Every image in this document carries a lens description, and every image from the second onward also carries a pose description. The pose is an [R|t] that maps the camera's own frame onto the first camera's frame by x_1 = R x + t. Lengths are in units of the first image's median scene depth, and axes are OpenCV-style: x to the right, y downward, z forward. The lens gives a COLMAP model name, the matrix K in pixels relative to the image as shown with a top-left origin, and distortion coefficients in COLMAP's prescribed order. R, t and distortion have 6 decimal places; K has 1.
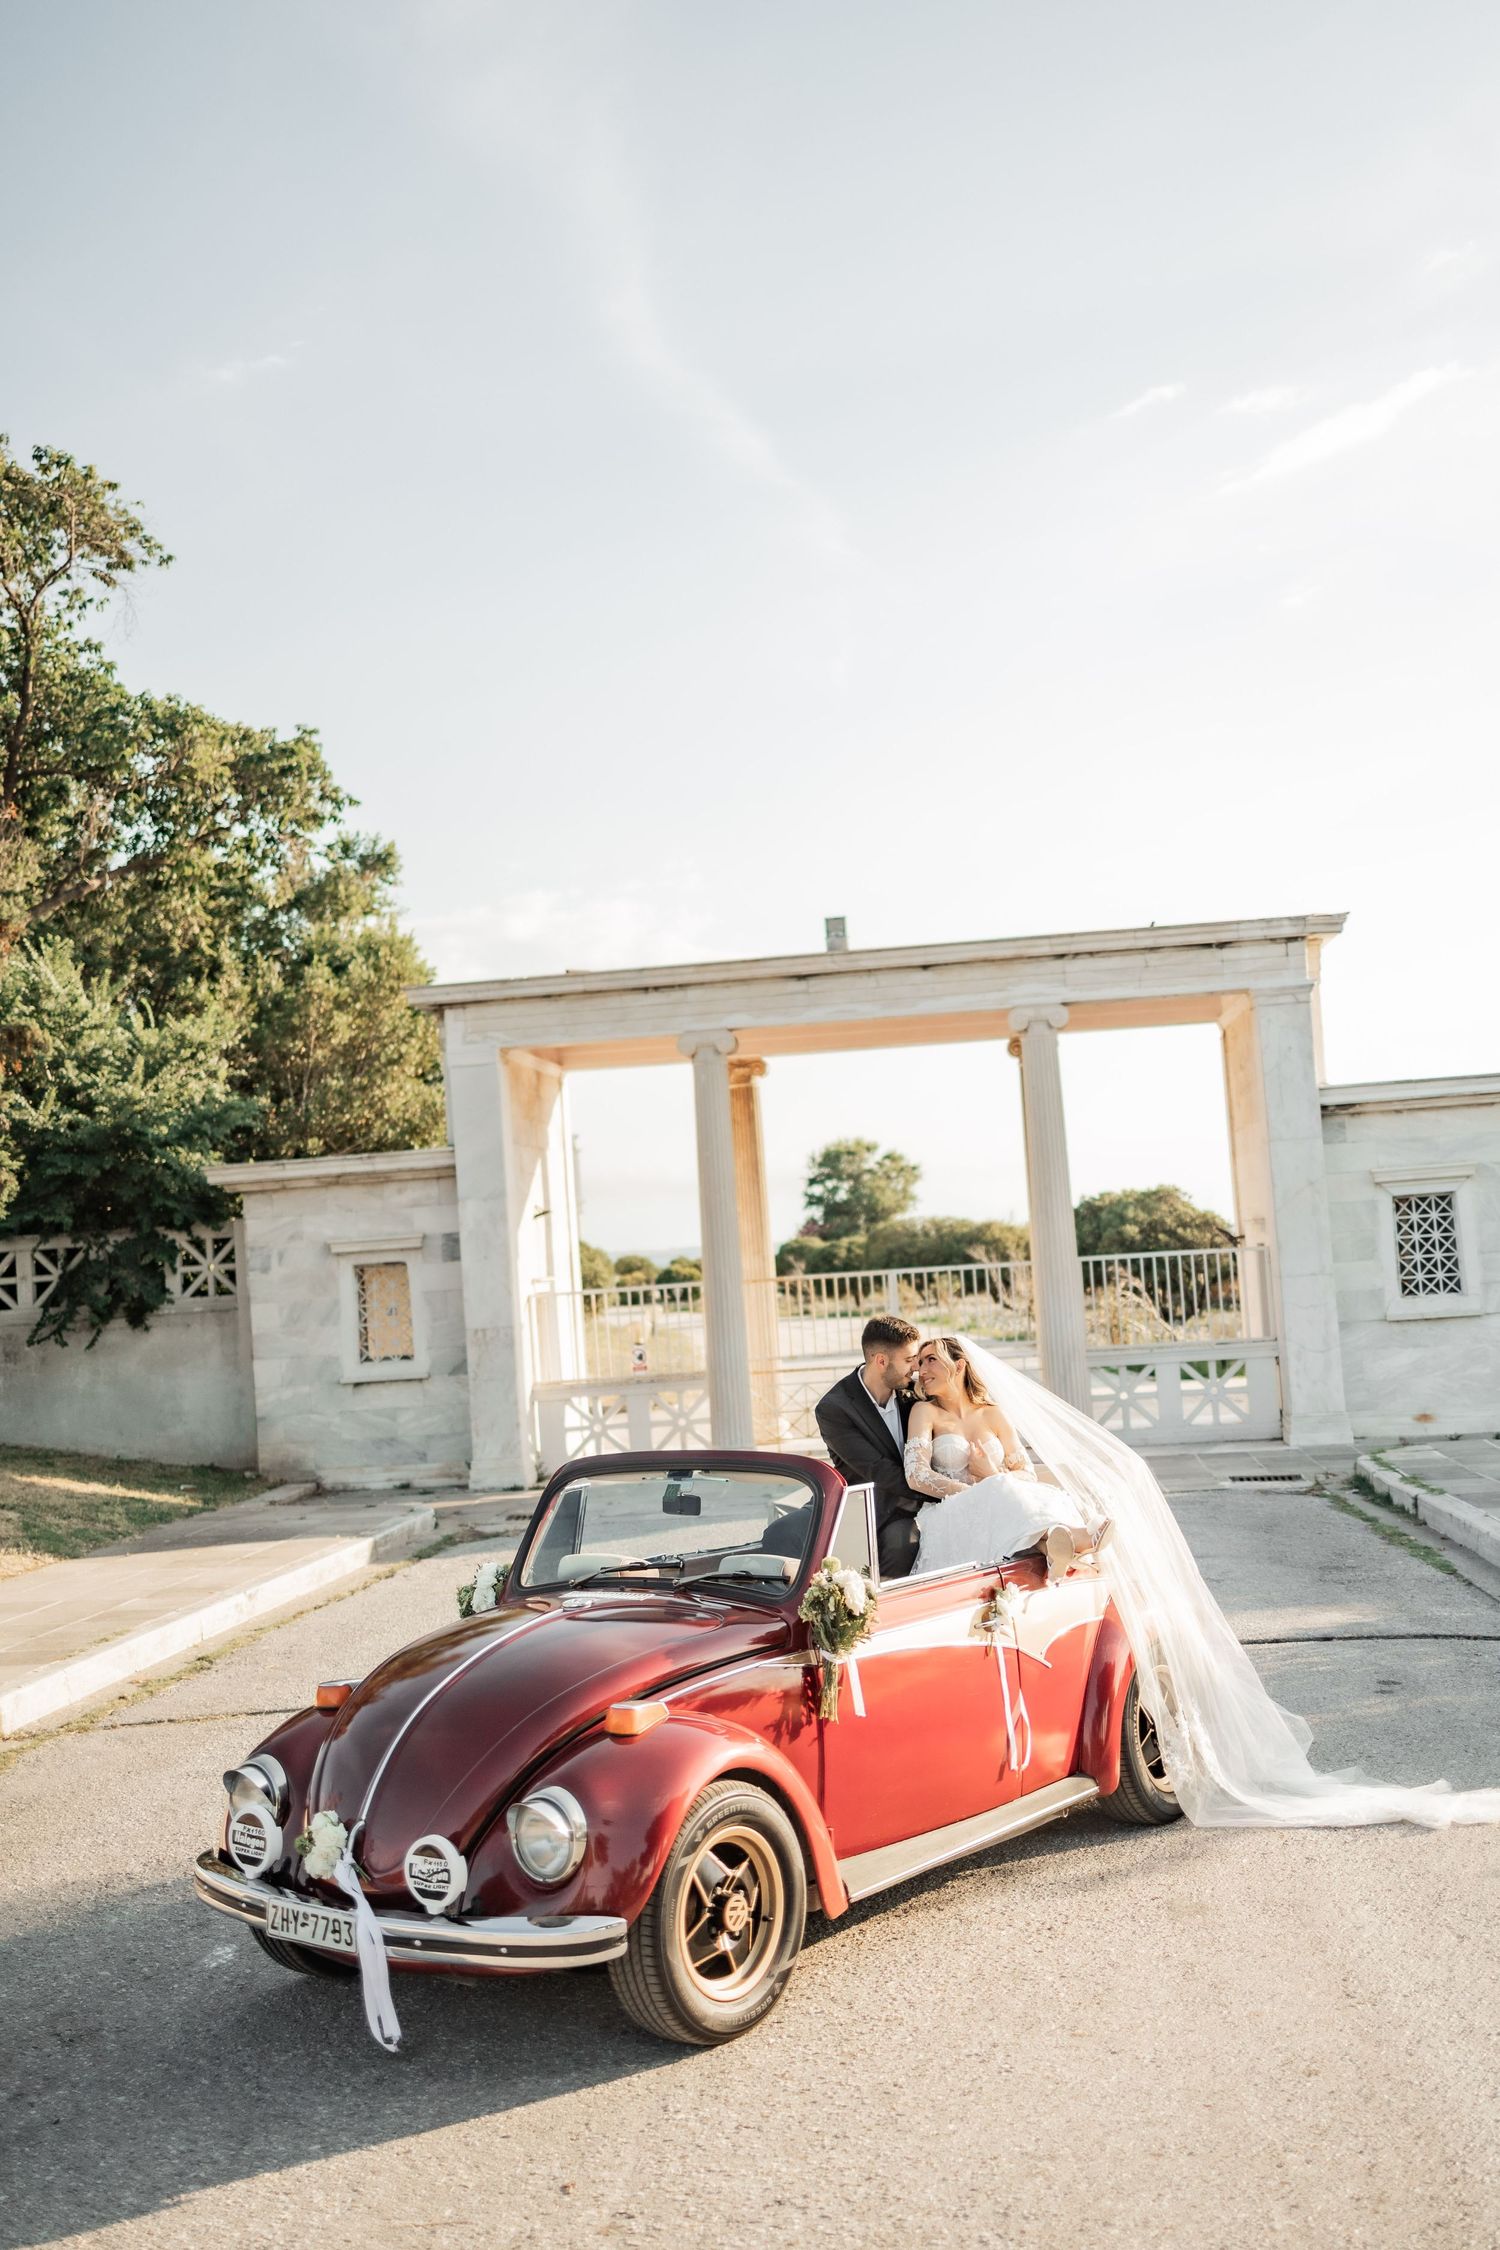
lens RADIAL K [[2254.5, 0, 739.8], [0, 2254.5, 1119.2], [0, 0, 1]] dist [0.018870, -0.001603]
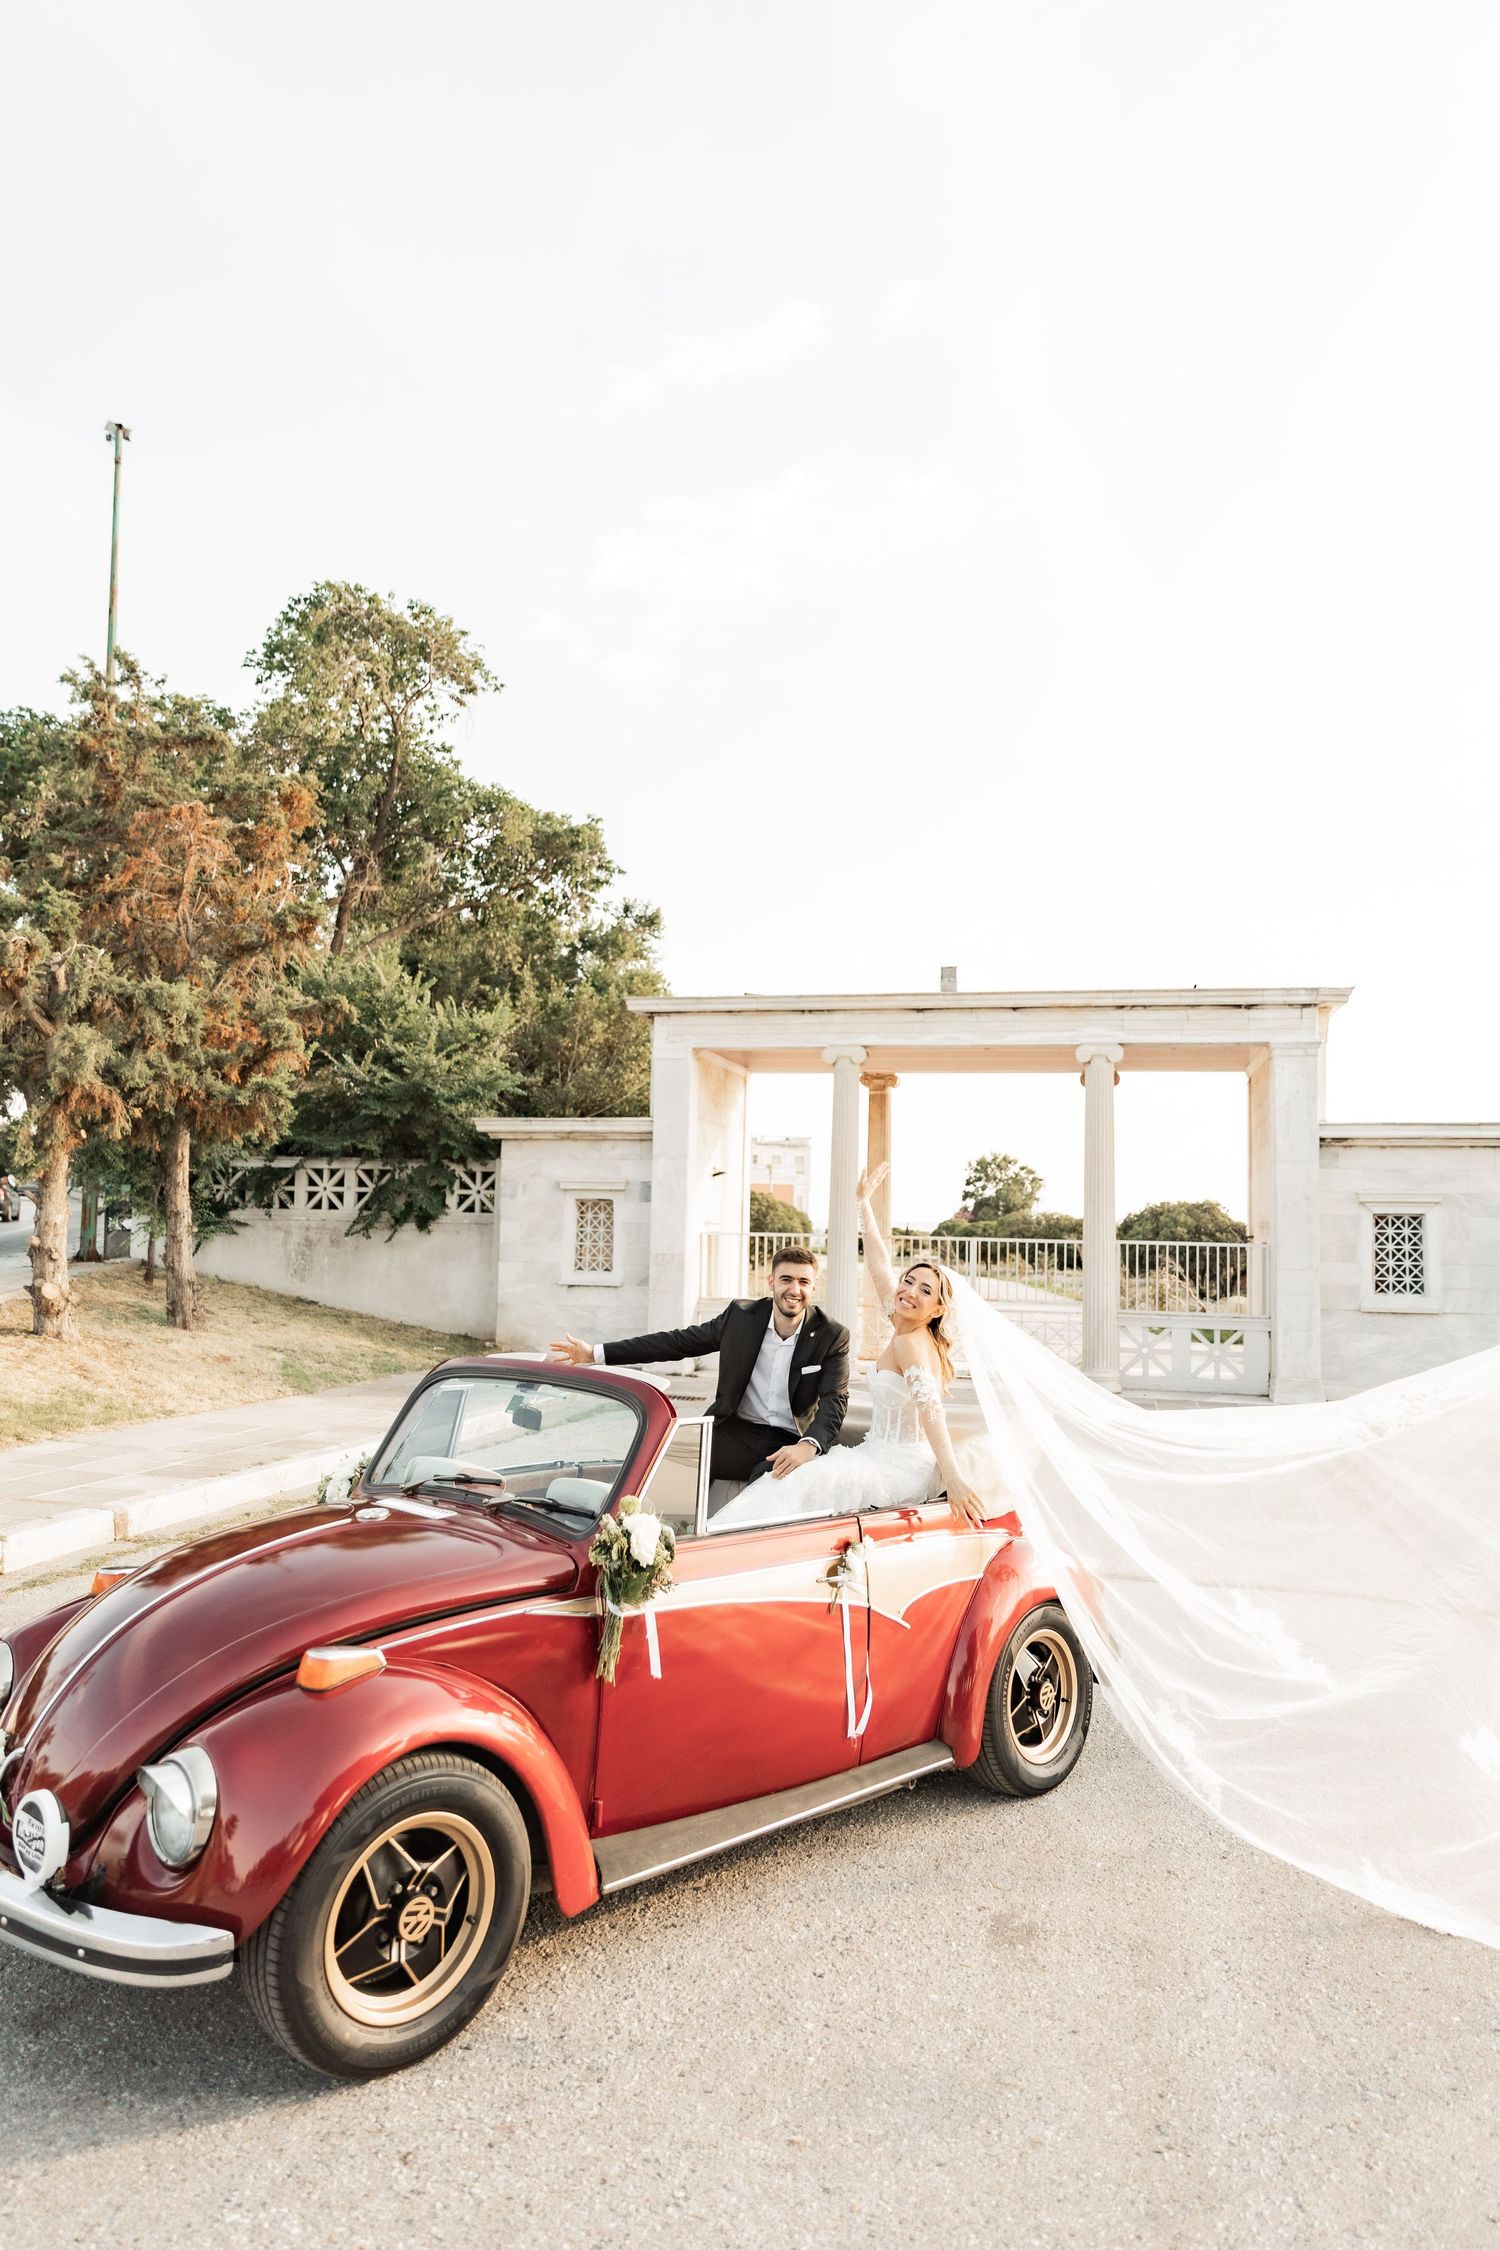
lens RADIAL K [[1507.7, 0, 741.8], [0, 1507.7, 1119.5], [0, 0, 1]] dist [0.017771, -0.000729]
pose [[0.988938, 0.079148, -0.125448, 0.039111], [-0.080119, 0.996782, -0.002705, 0.011498], [0.124830, 0.012726, 0.992097, 0.108028]]
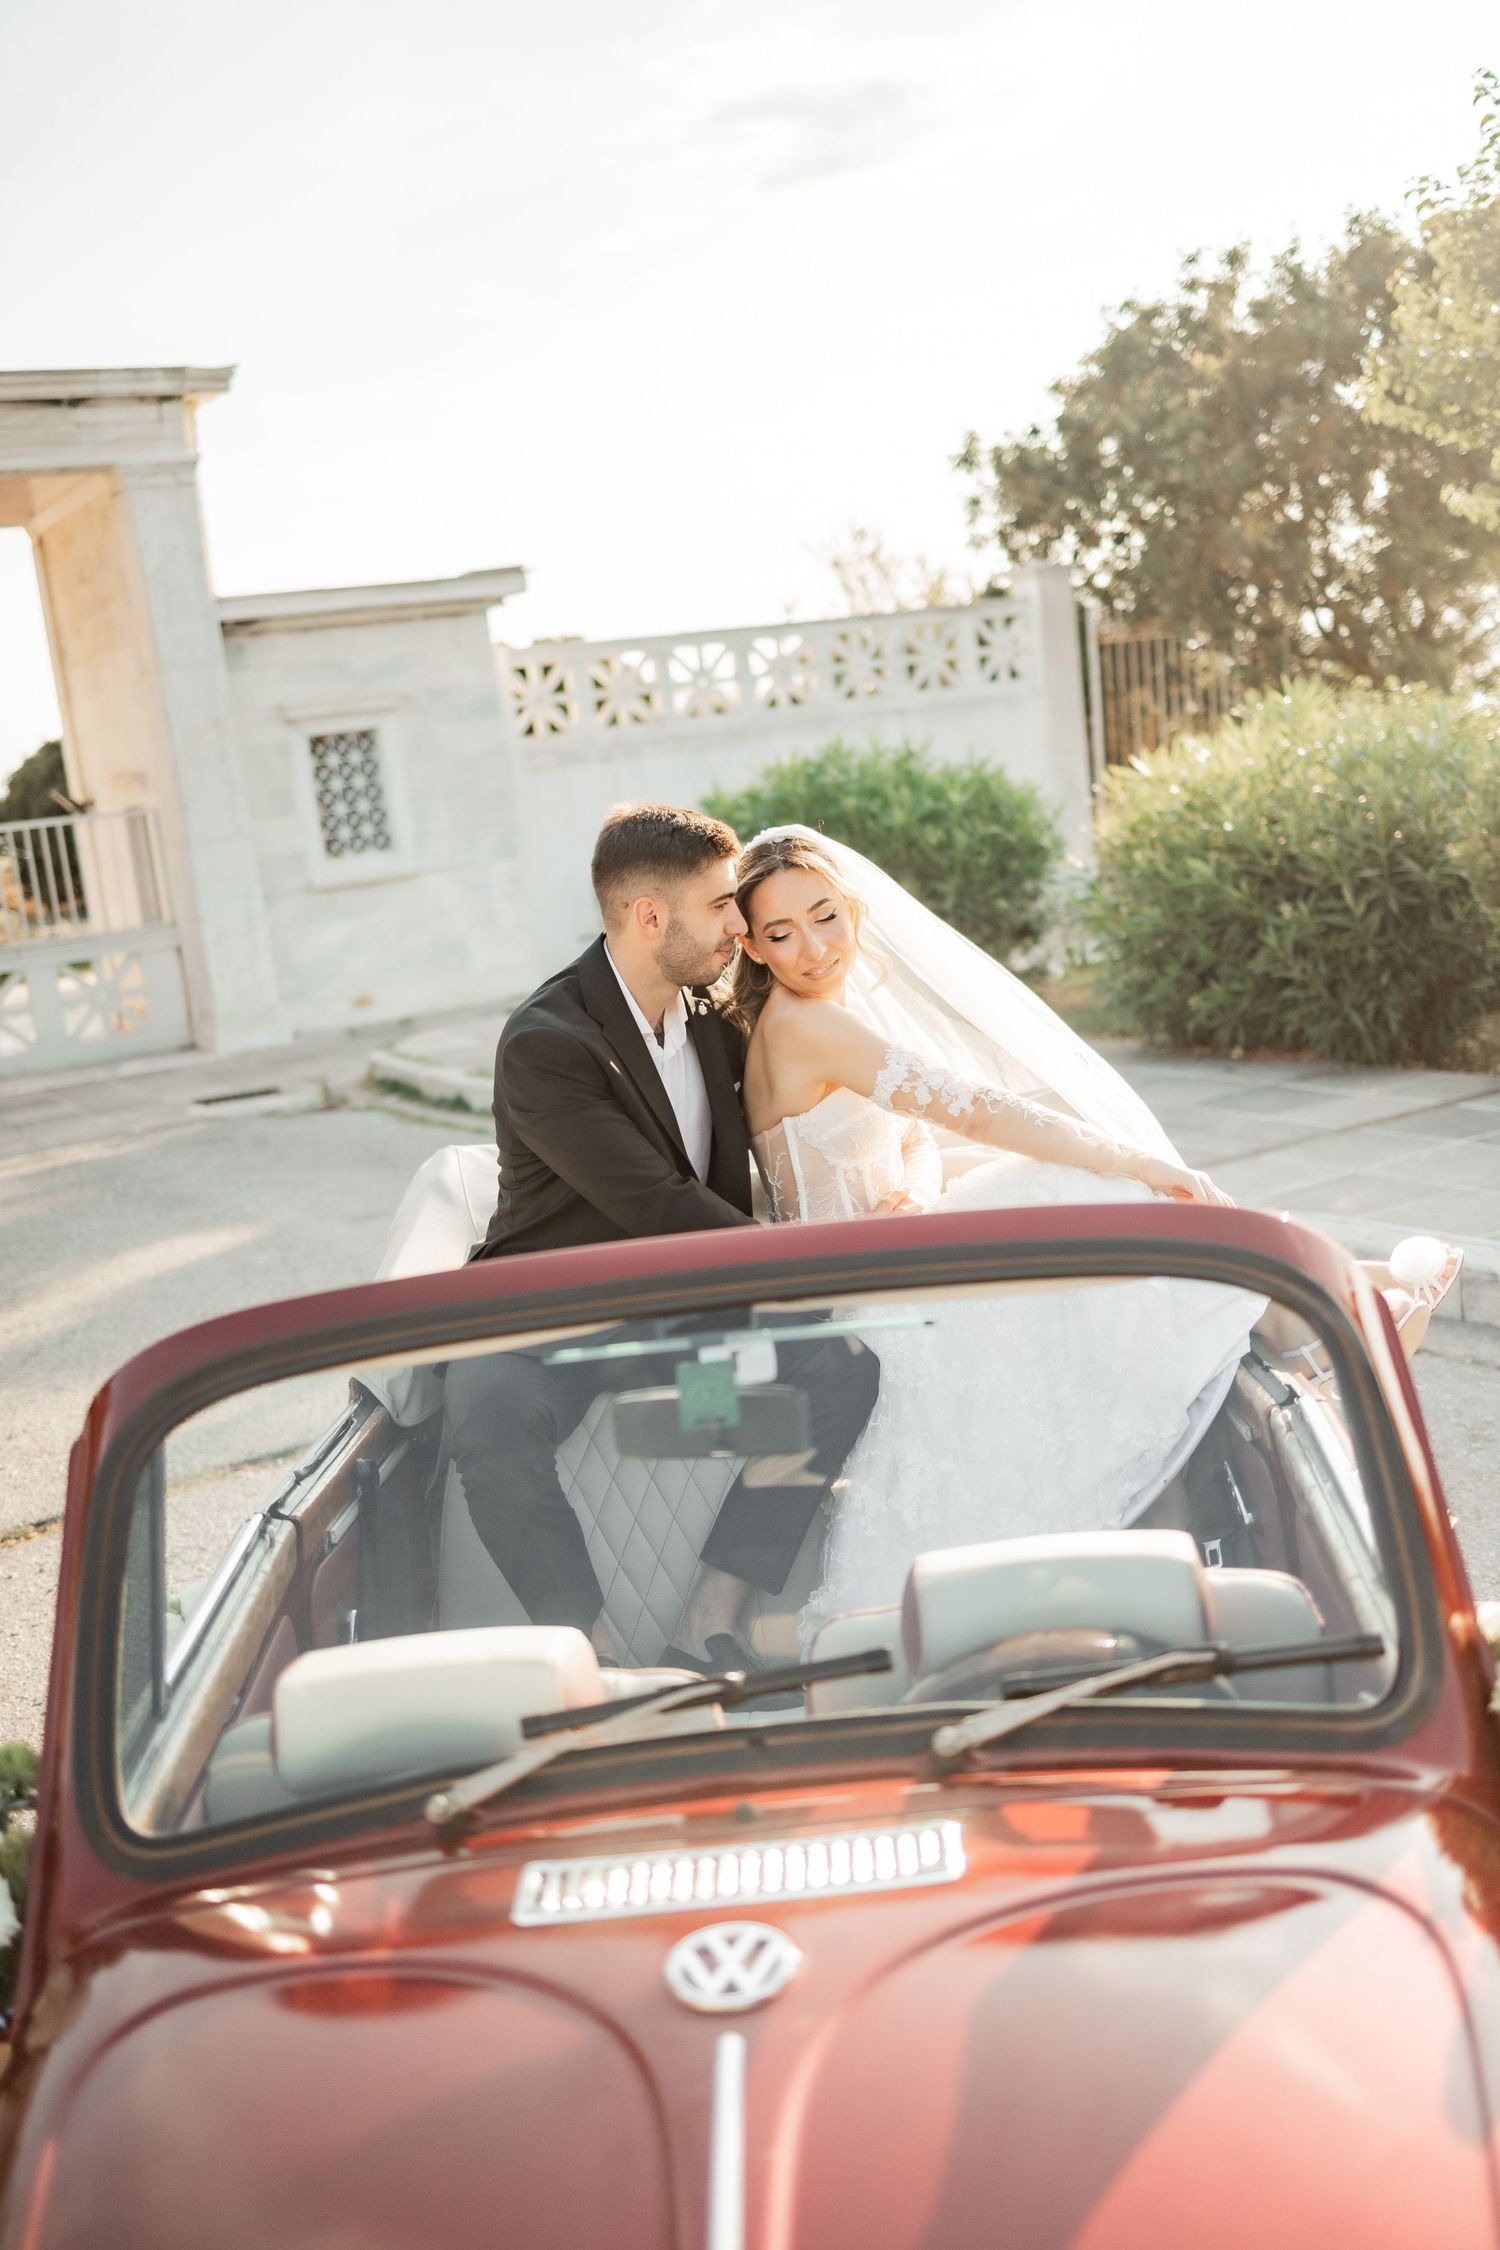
lens RADIAL K [[2254.5, 0, 739.8], [0, 2254.5, 1119.2], [0, 0, 1]] dist [0.018870, -0.001603]
pose [[0.825714, -0.128533, 0.549250, -0.044578], [0.030557, 0.982456, 0.183972, 0.023741], [-0.563261, -0.135124, 0.815155, 0.220234]]
